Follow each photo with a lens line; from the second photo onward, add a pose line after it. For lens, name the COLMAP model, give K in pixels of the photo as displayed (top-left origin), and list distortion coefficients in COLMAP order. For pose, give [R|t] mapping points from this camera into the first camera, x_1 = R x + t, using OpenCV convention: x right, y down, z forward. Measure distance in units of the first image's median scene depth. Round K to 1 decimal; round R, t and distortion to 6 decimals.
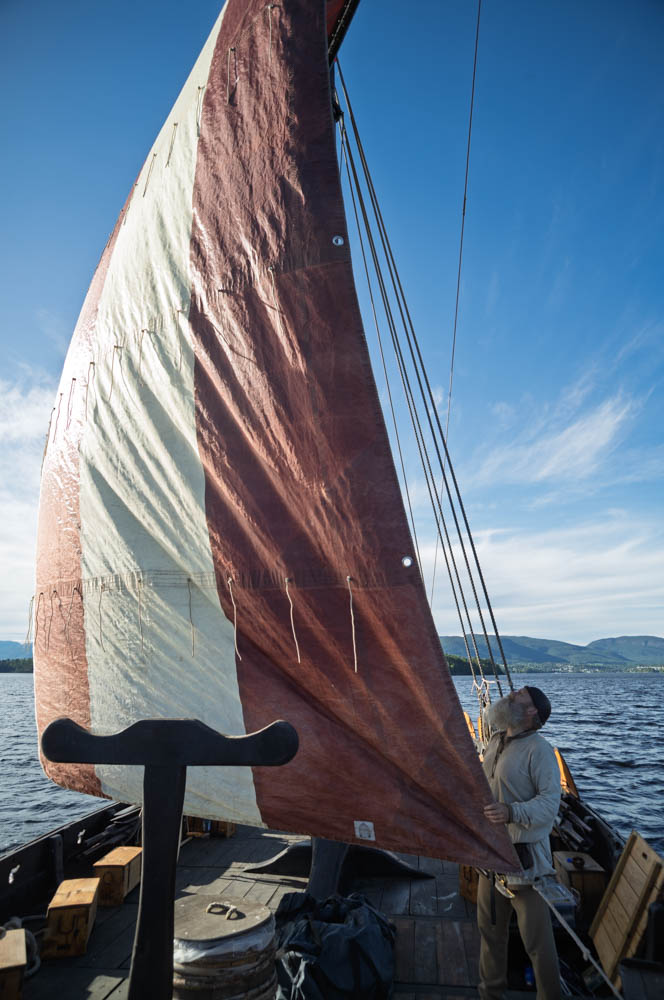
lens RADIAL K [[670.7, 0, 315.3], [0, 670.7, 527.2], [0, 0, 1]] dist [-0.047525, 0.027135]
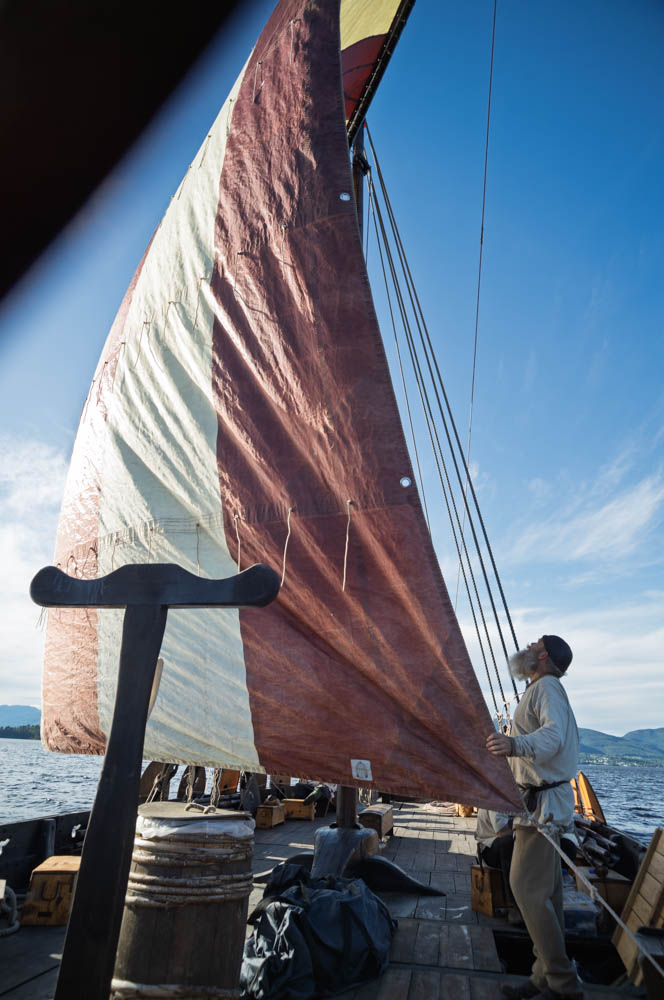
lens RADIAL K [[670.7, 0, 307.0], [0, 670.7, 505.1], [0, 0, 1]] dist [-0.047525, 0.027135]
pose [[0.997793, 0.020774, -0.063061, 0.046548], [-0.029366, 0.989921, -0.138543, 0.205244], [0.059547, 0.140089, 0.988347, -0.013169]]
